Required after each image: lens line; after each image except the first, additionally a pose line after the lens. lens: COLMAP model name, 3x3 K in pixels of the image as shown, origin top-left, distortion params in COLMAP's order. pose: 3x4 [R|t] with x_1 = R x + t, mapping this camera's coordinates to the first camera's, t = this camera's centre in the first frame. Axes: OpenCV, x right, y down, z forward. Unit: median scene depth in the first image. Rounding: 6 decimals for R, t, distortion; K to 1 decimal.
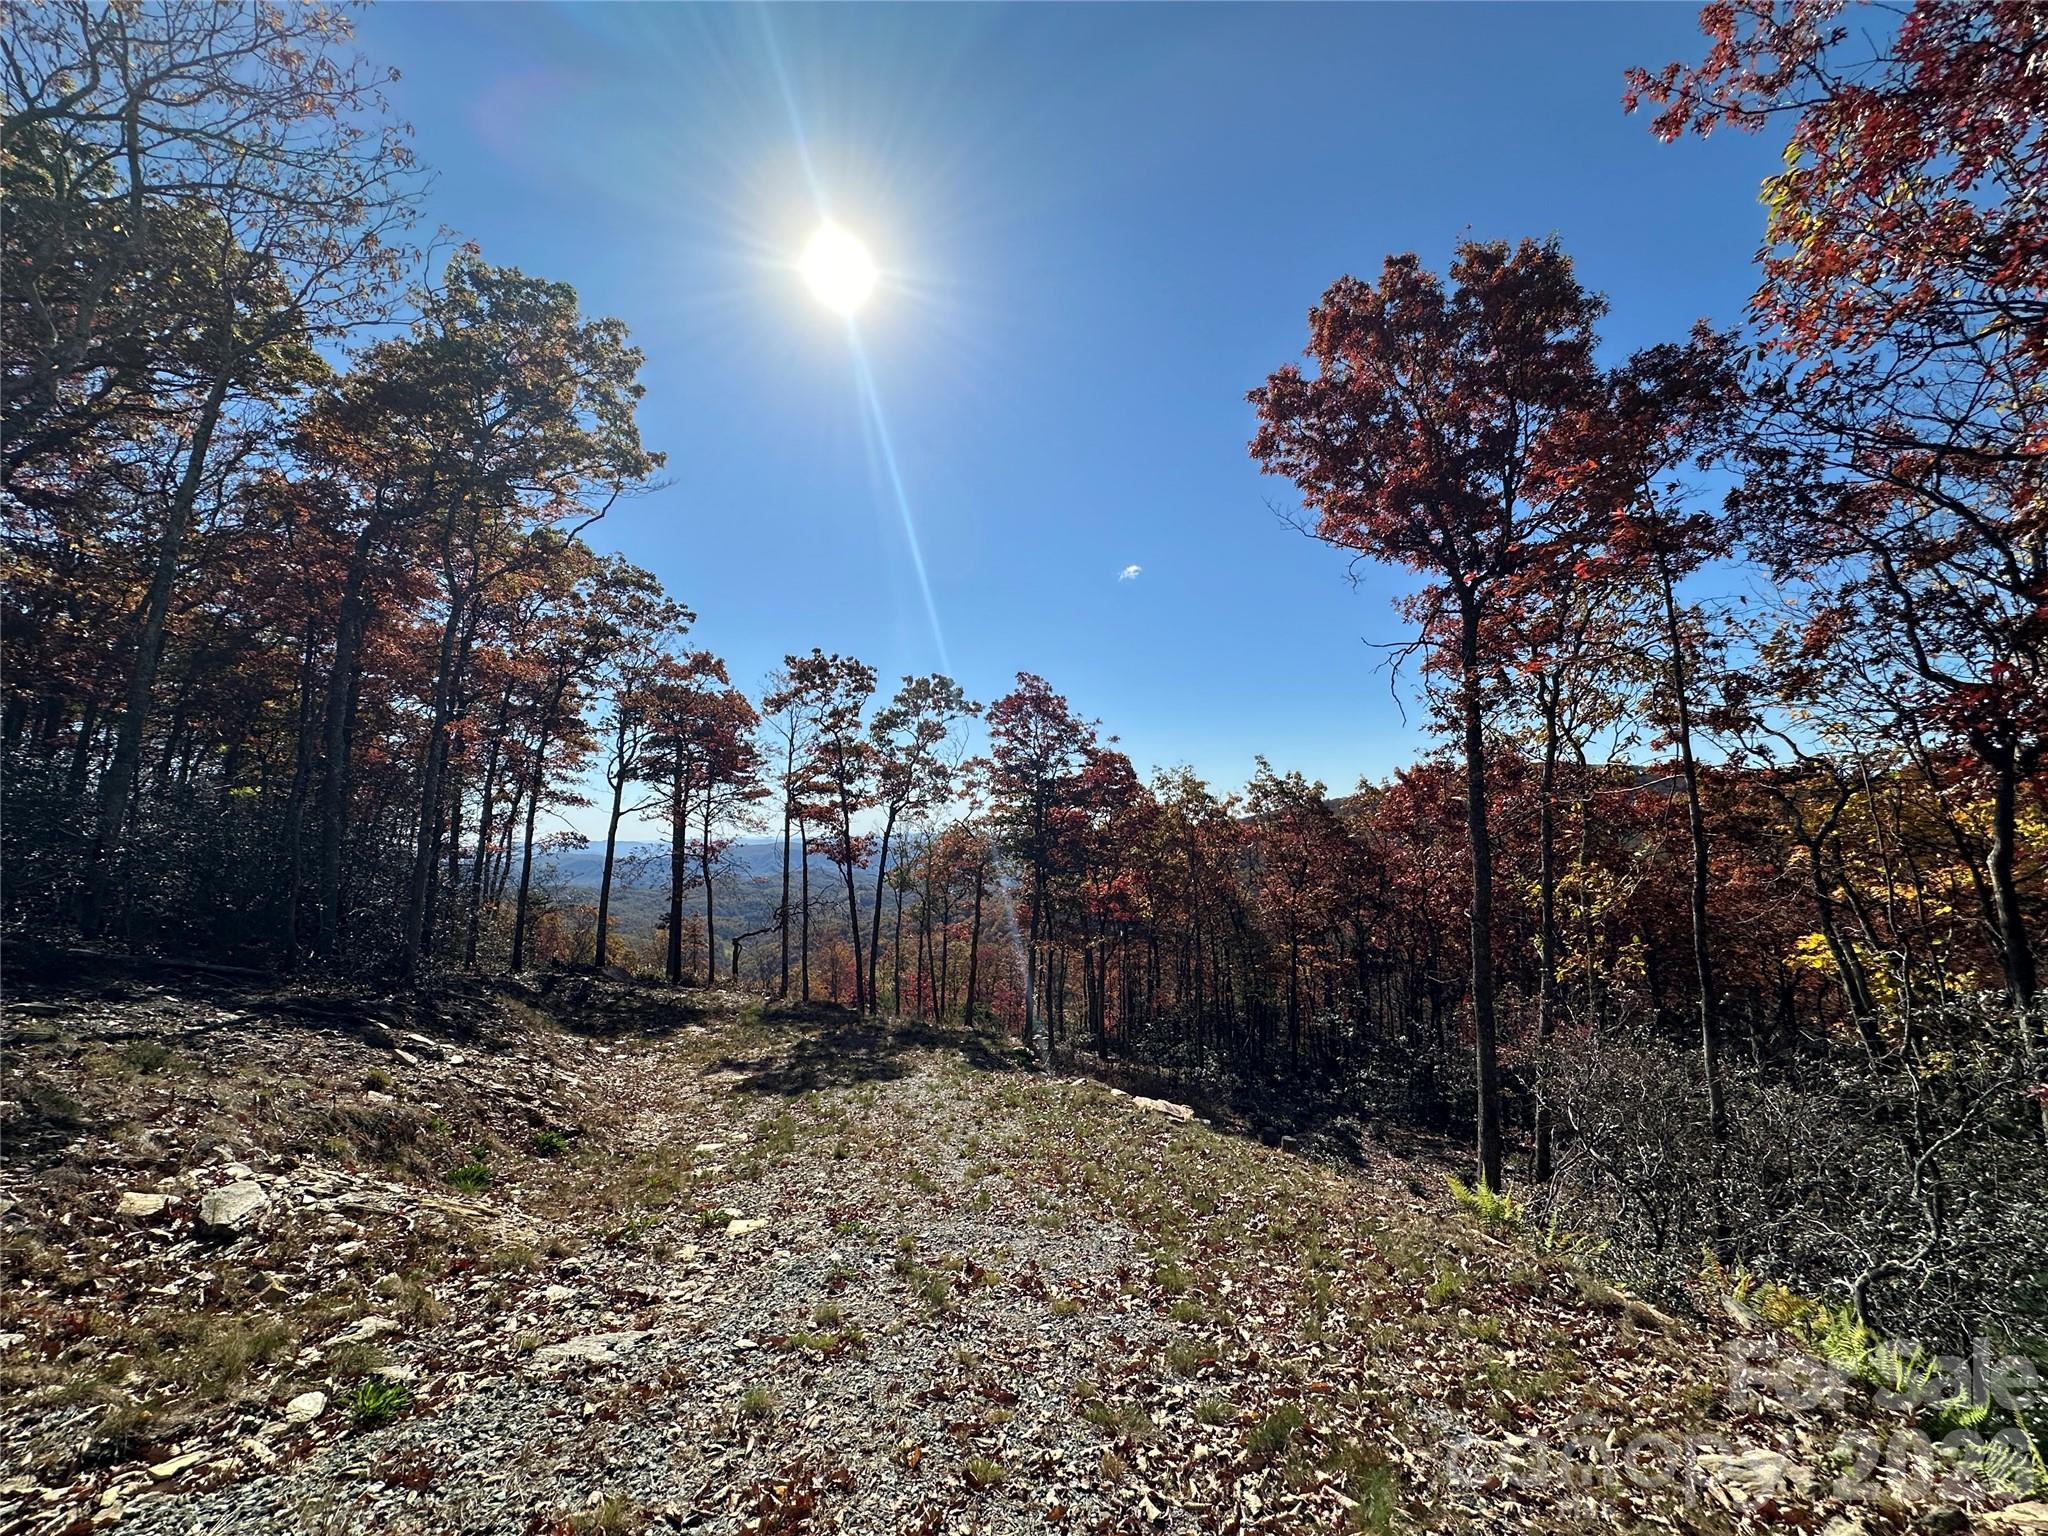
lens RADIAL K [[807.6, 0, 1024.0], [0, 807.6, 768.0], [0, 0, 1]] dist [-0.017047, 0.000165]
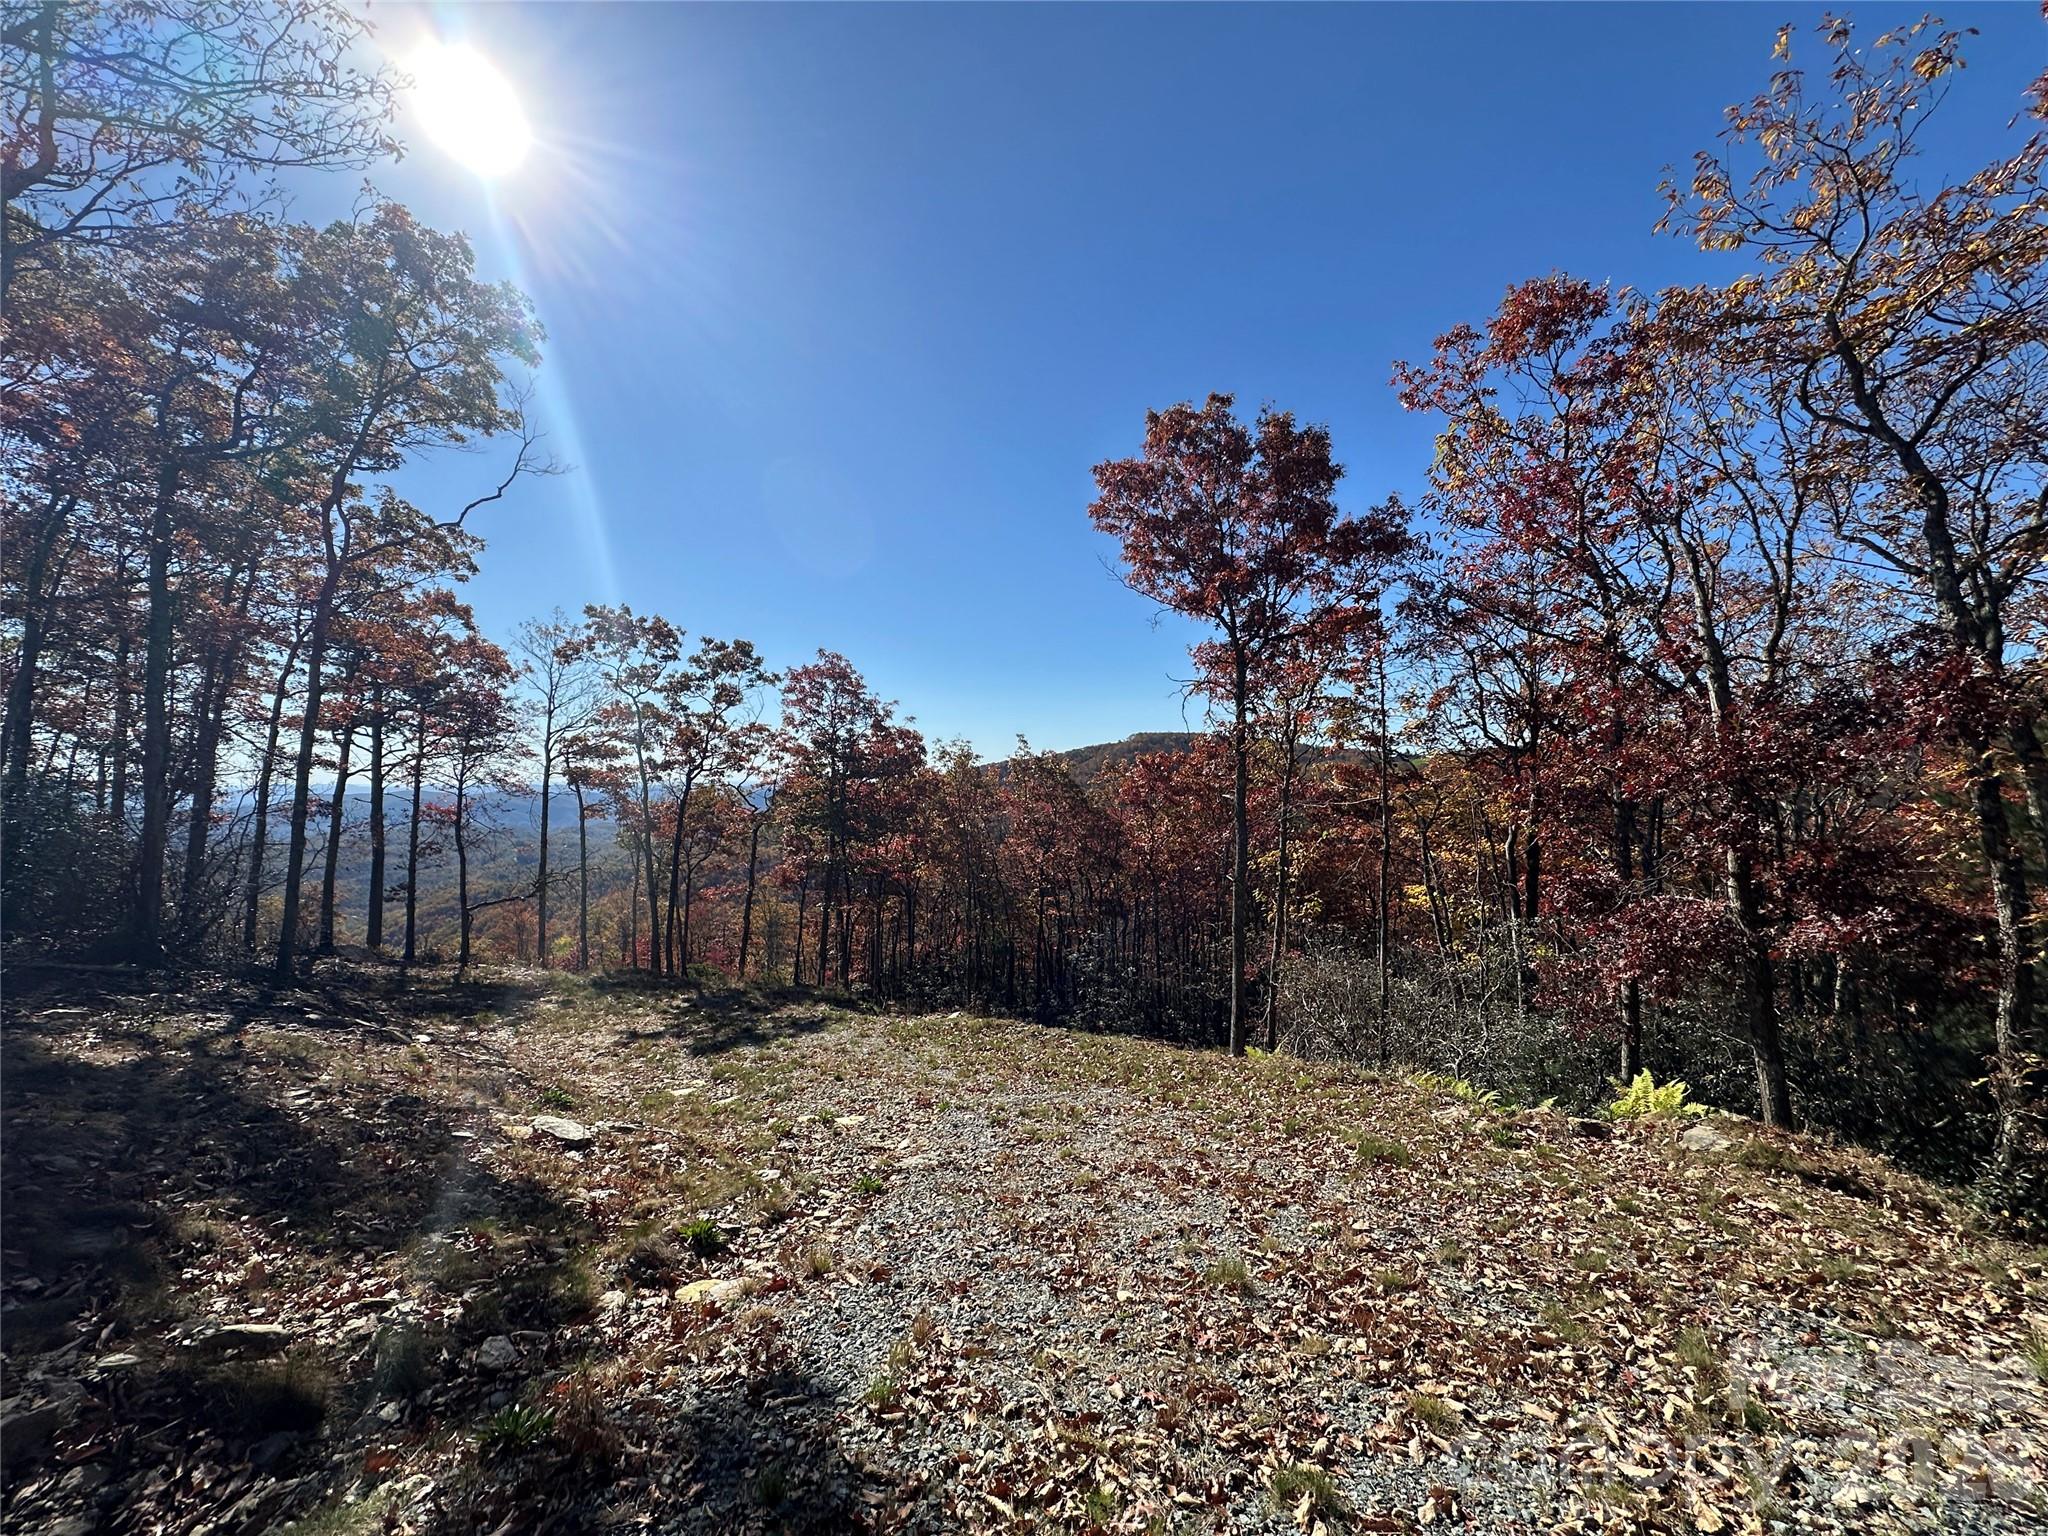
lens RADIAL K [[816.6, 0, 1024.0], [0, 816.6, 768.0], [0, 0, 1]] dist [-0.000122, 0.000415]
pose [[0.928700, 0.027932, 0.369779, -0.148707], [-0.049851, 0.997512, 0.049851, -0.029319], [-0.367466, -0.064730, 0.927781, -0.093229]]
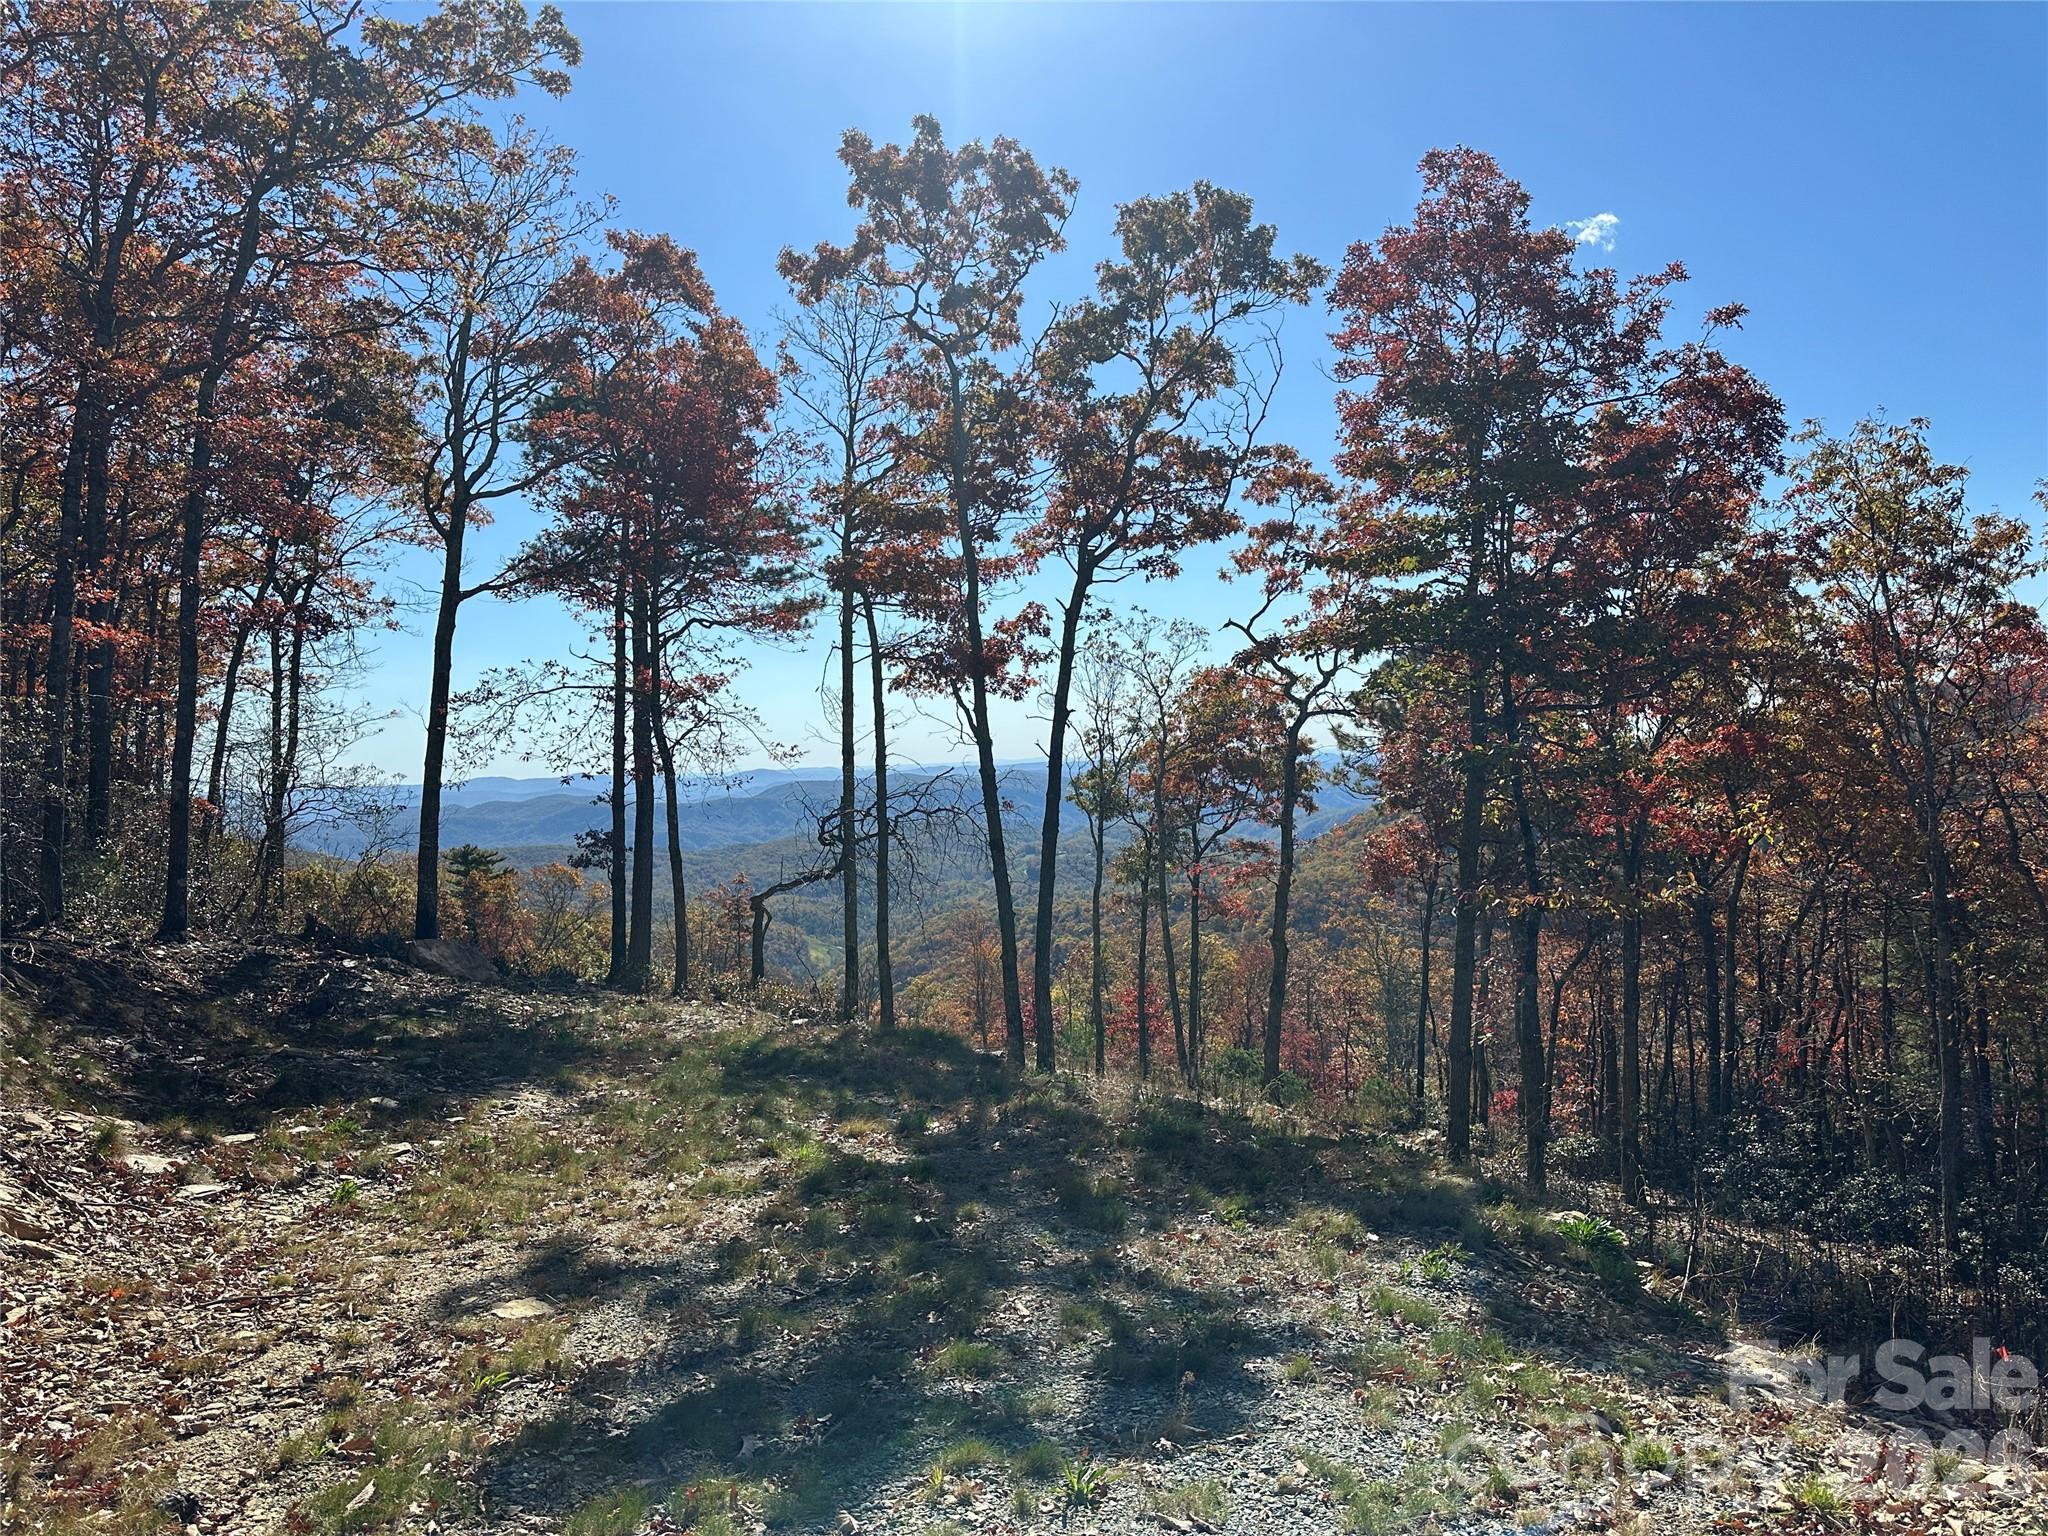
lens RADIAL K [[1406.0, 0, 1024.0], [0, 1406.0, 768.0], [0, 0, 1]] dist [0.031755, -0.000439]
pose [[0.980716, -0.001146, -0.195433, -0.060458], [0.017141, 0.996634, 0.080172, 0.097347], [0.194683, -0.081976, 0.977435, 0.322374]]
